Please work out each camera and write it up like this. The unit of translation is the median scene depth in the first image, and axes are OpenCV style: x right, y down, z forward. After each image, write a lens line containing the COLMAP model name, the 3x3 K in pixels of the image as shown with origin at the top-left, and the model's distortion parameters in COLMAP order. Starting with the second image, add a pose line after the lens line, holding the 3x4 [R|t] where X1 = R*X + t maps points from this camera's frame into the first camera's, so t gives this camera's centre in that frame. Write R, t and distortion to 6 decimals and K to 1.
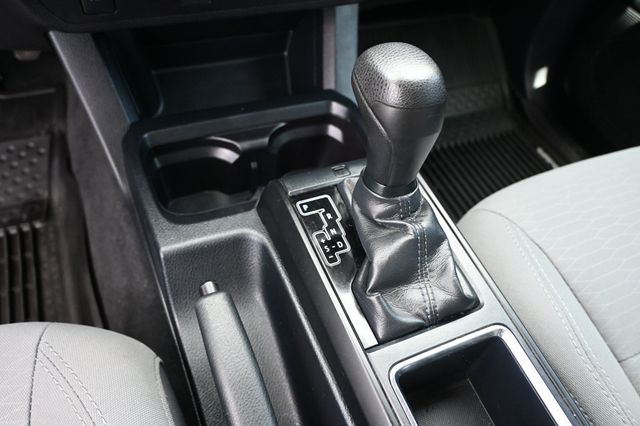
lens RADIAL K [[461.0, 0, 322.2], [0, 461.0, 214.0], [0, 0, 1]] dist [-0.000757, -0.015462]
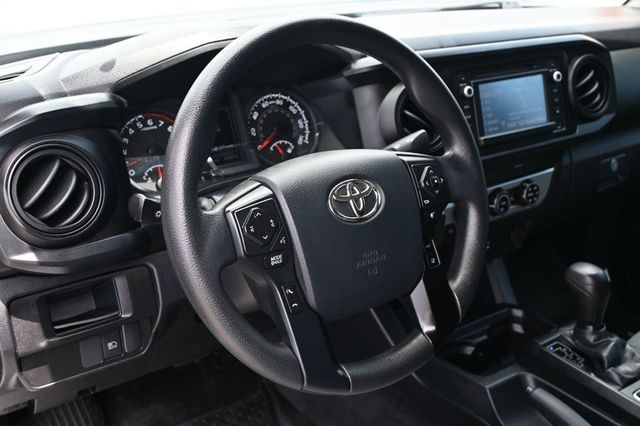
lens RADIAL K [[713.0, 0, 317.5], [0, 713.0, 213.7], [0, 0, 1]] dist [-0.014566, 0.000000]
pose [[0.974375, -0.177074, 0.138698, -0.763992], [0.221076, 0.867568, -0.445478, 0.354440], [-0.041448, 0.464726, 0.884484, -1.096685]]
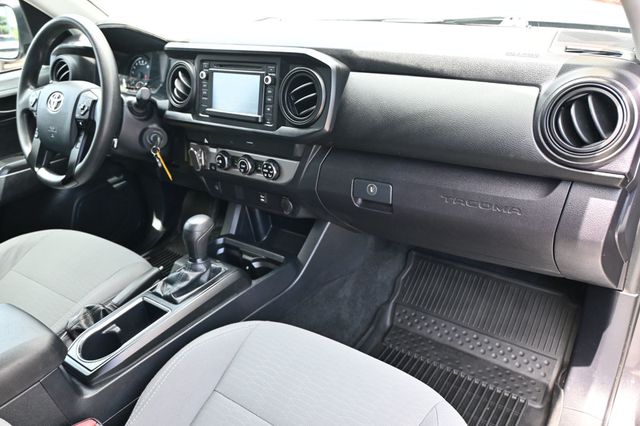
lens RADIAL K [[518.5, 0, 316.8], [0, 518.5, 209.7], [0, 0, 1]] dist [0.026671, 0.006182]
pose [[0.476403, 0.231550, -0.848189, 1.688694], [-0.572985, 0.813472, -0.099757, -0.227241], [0.666879, 0.533524, 0.520215, -0.191779]]
